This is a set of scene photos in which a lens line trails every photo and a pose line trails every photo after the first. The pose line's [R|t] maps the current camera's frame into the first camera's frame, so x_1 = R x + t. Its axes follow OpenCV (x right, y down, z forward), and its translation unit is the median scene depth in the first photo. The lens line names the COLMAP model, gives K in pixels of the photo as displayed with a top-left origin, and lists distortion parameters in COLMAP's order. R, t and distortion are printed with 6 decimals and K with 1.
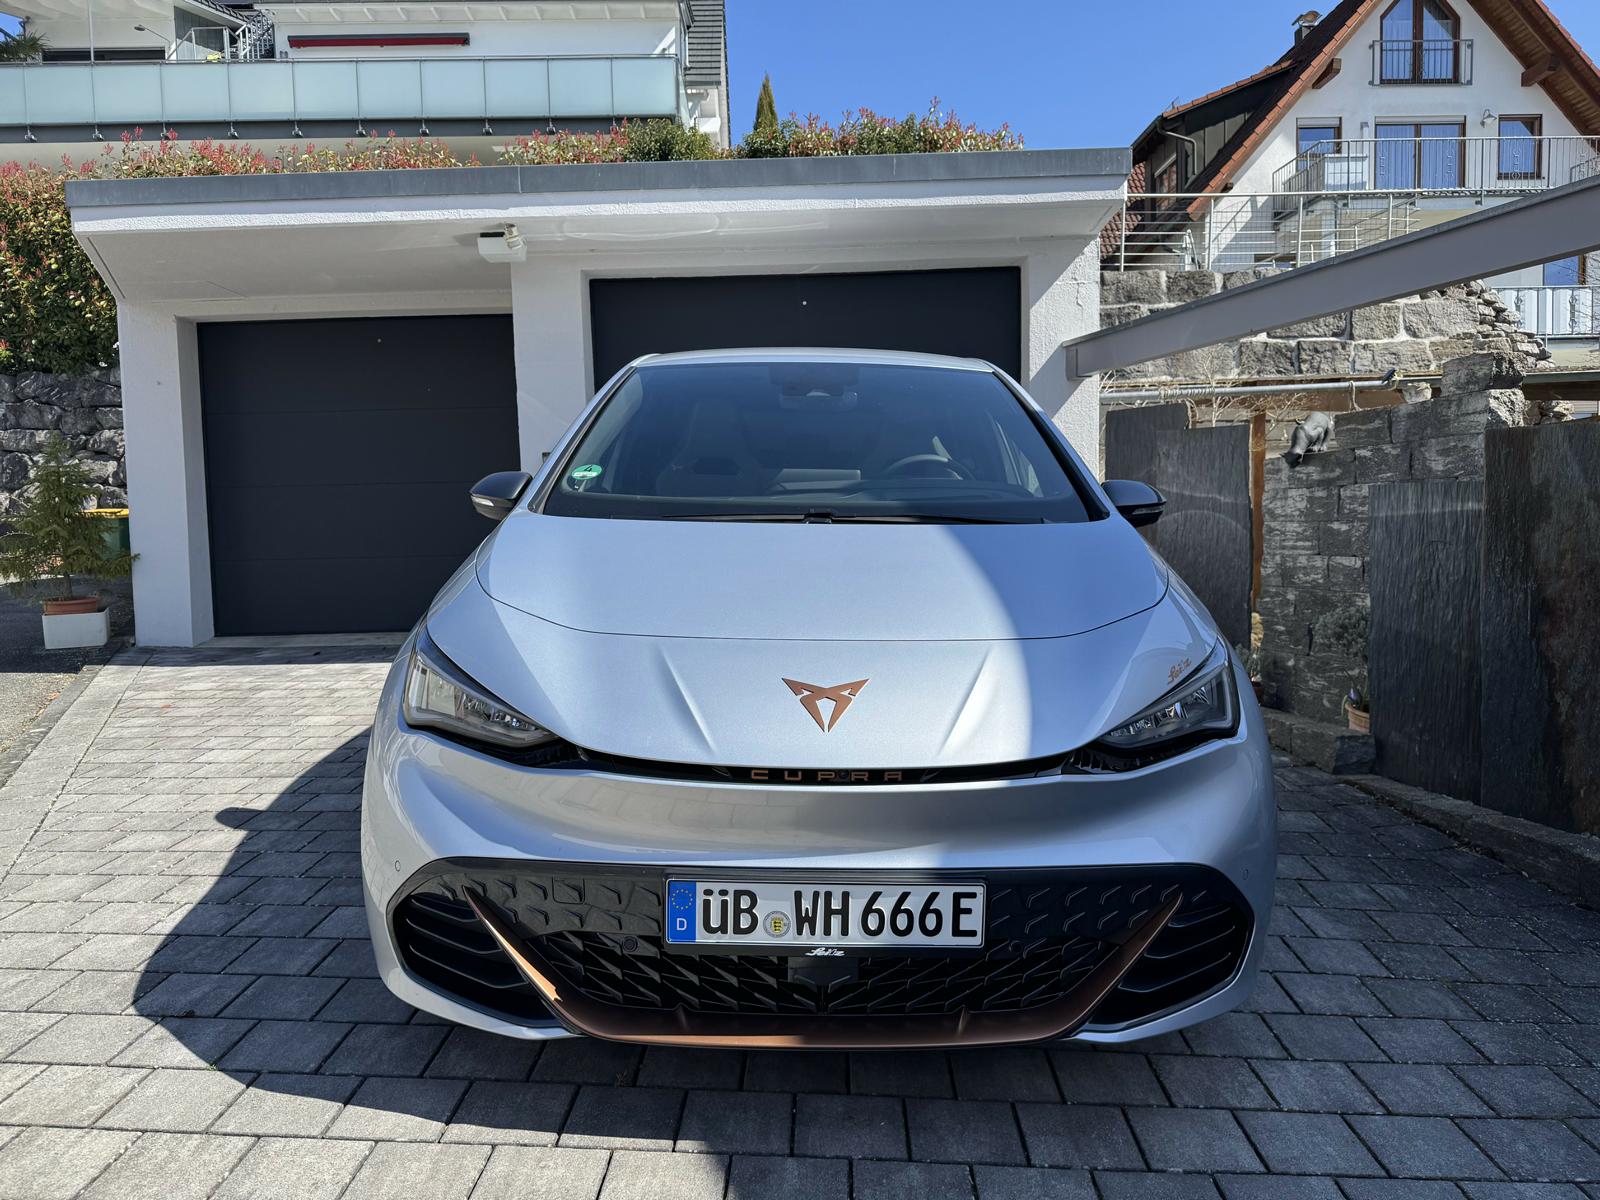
lens RADIAL K [[1145.8, 0, 800.0], [0, 1145.8, 600.0], [0, 0, 1]] dist [0.006443, -0.005967]
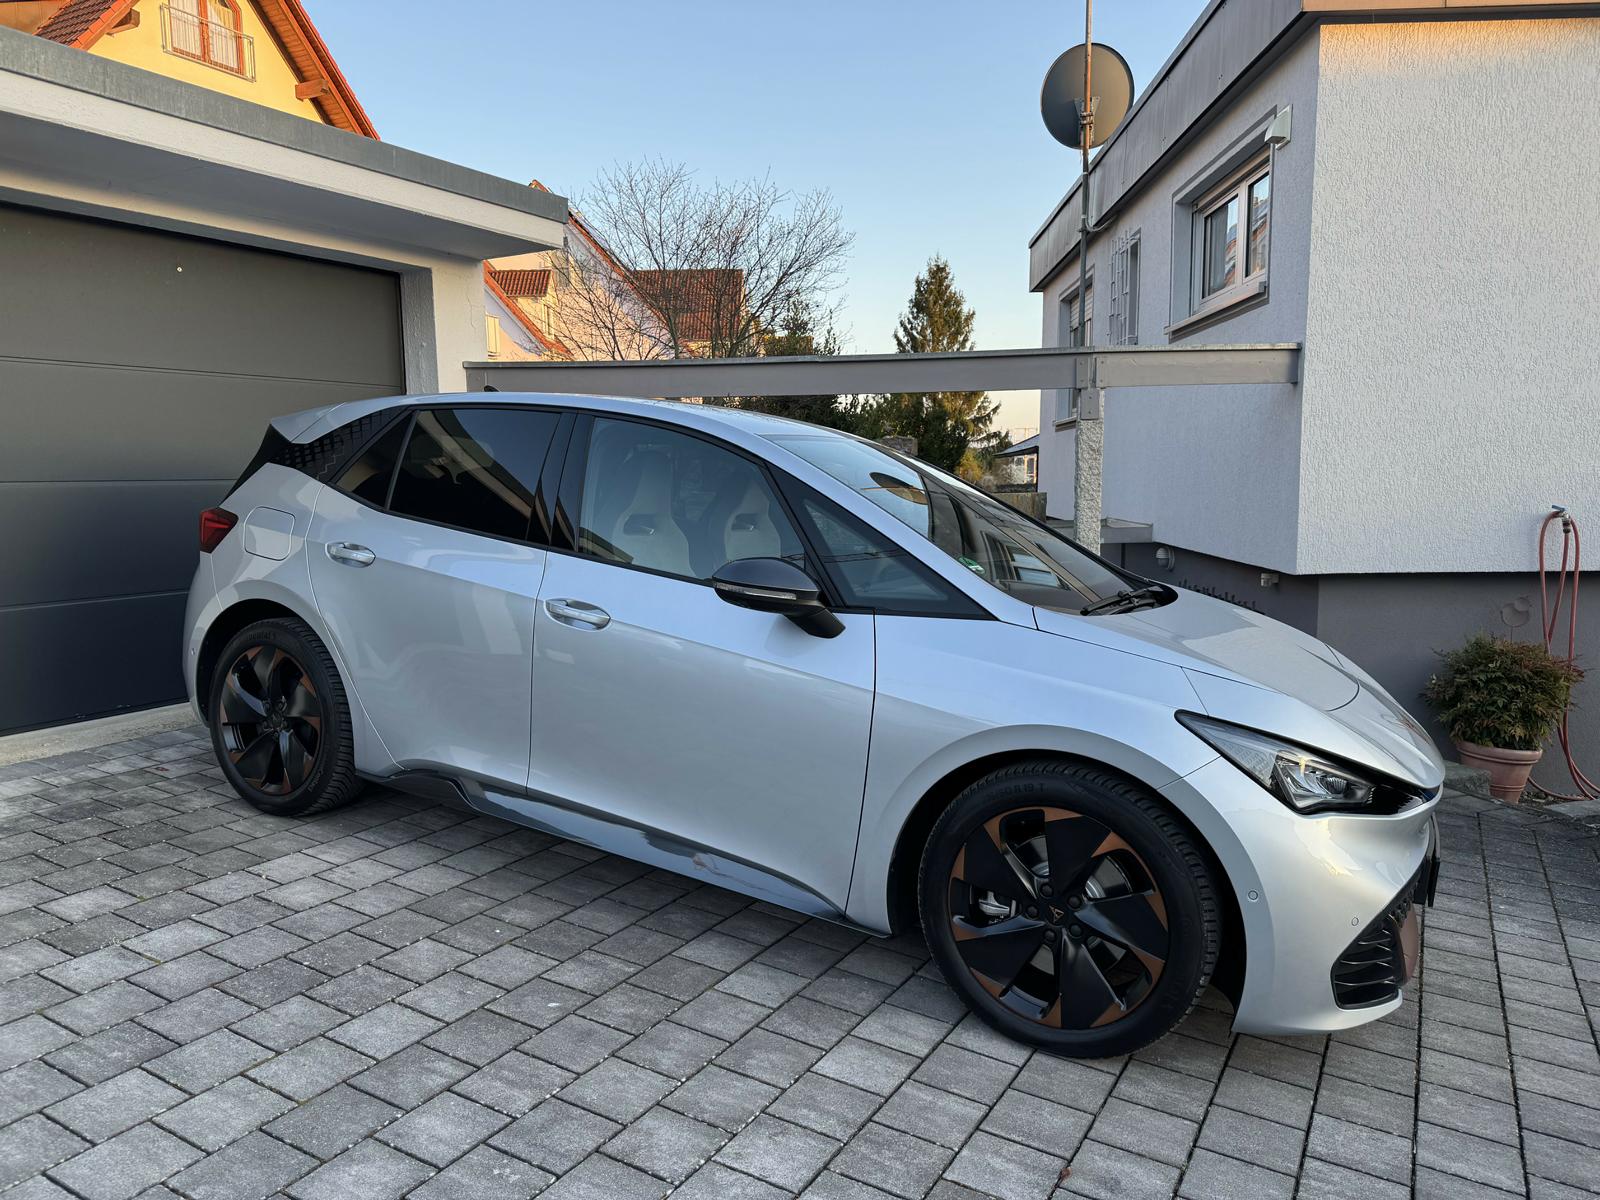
lens RADIAL K [[1145.8, 0, 800.0], [0, 1145.8, 600.0], [0, 0, 1]] dist [0.006443, -0.005967]
pose [[0.459079, -0.082884, 0.884521, -1.210811], [0.052148, 0.996436, 0.066306, -0.156606], [-0.886864, 0.015686, 0.461765, 0.628616]]
